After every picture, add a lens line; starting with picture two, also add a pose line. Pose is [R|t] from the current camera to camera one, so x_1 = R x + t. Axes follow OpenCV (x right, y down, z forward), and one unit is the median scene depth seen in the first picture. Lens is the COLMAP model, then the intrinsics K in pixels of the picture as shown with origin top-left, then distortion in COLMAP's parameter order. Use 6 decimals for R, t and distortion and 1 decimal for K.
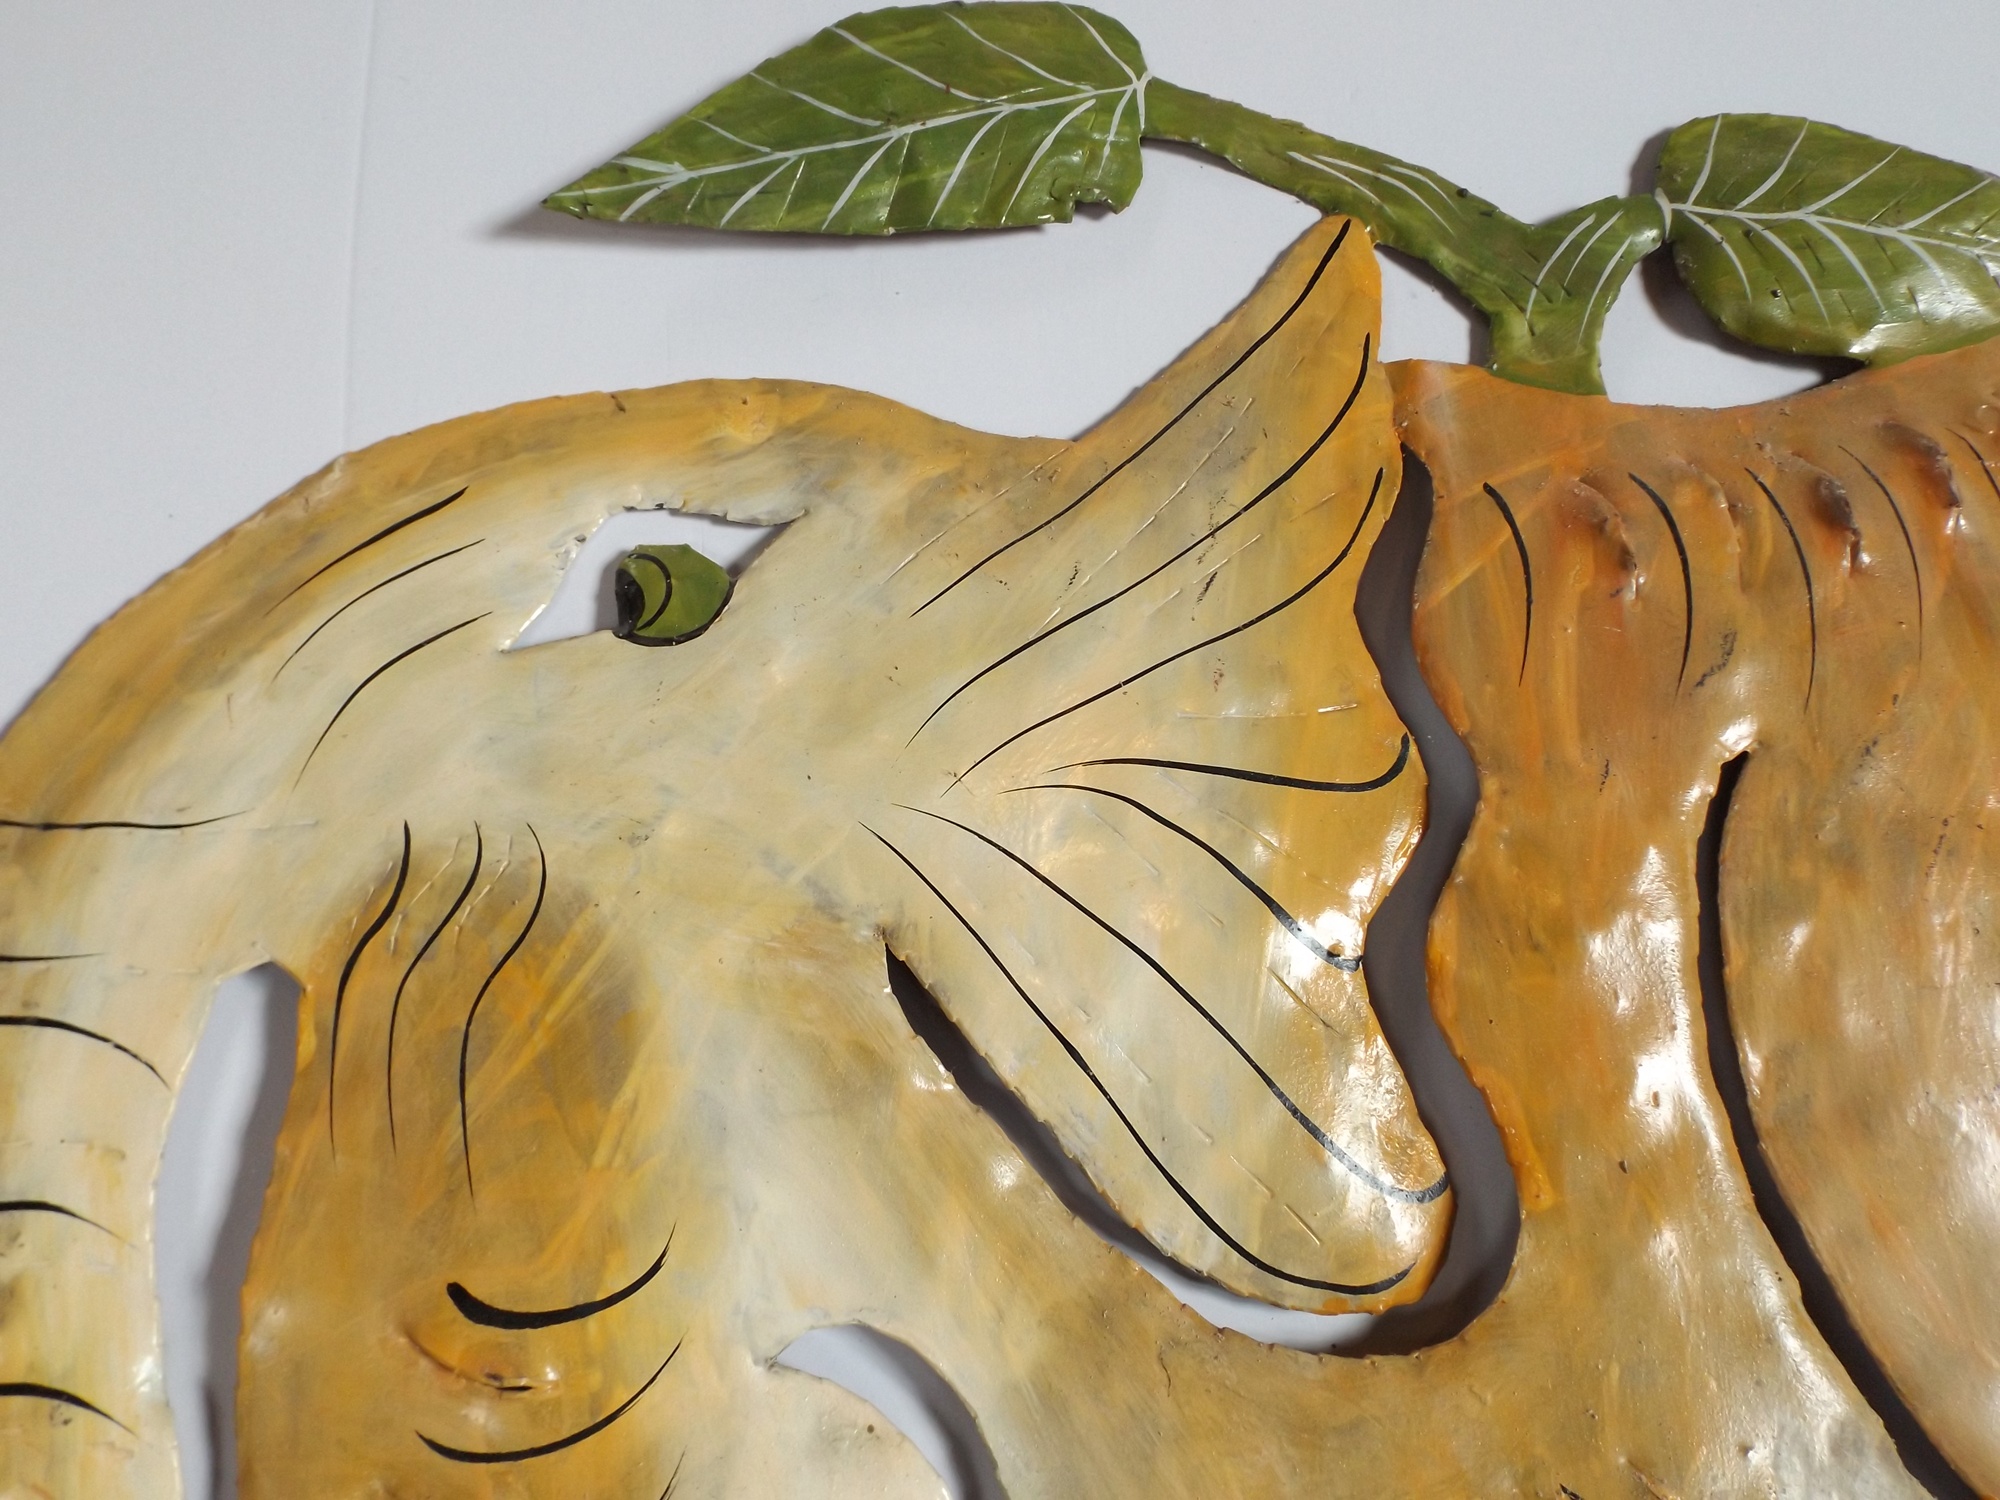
lens RADIAL K [[1414.5, 0, 993.3], [0, 1414.5, 786.8], [0, 0, 1]] dist [0.025001, -0.036314]
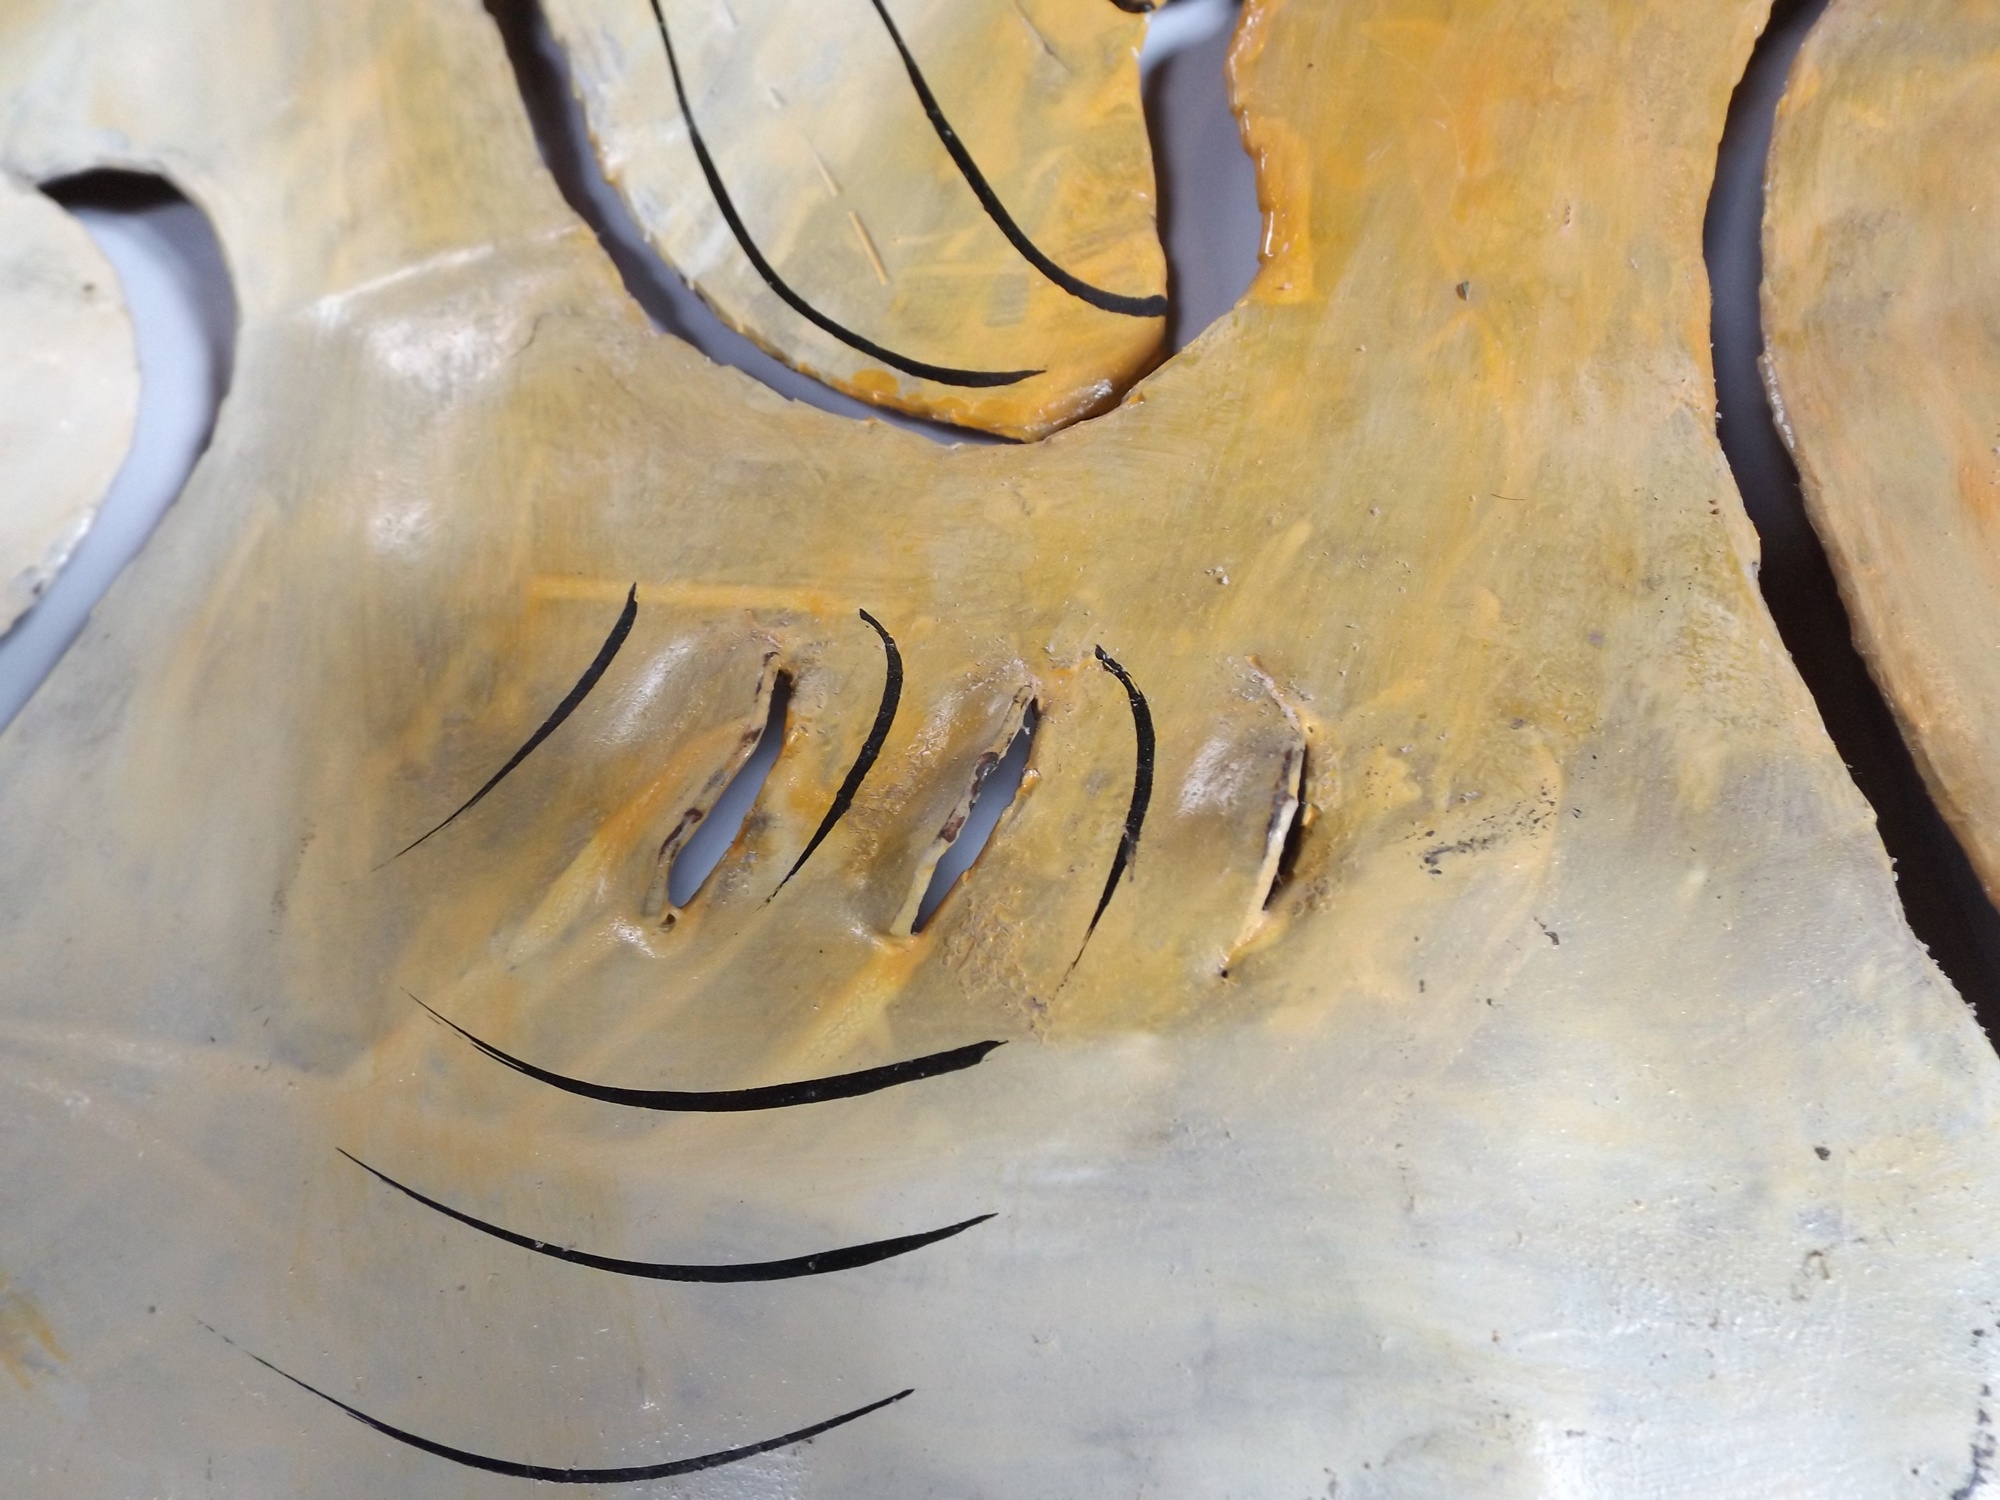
lens RADIAL K [[1414.5, 0, 993.3], [0, 1414.5, 786.8], [0, 0, 1]] dist [0.025001, -0.036314]
pose [[0.922932, 0.266719, -0.277594, 0.487635], [-0.314984, 0.937766, -0.146216, 0.587187], [0.221319, 0.222385, 0.949506, 0.505651]]
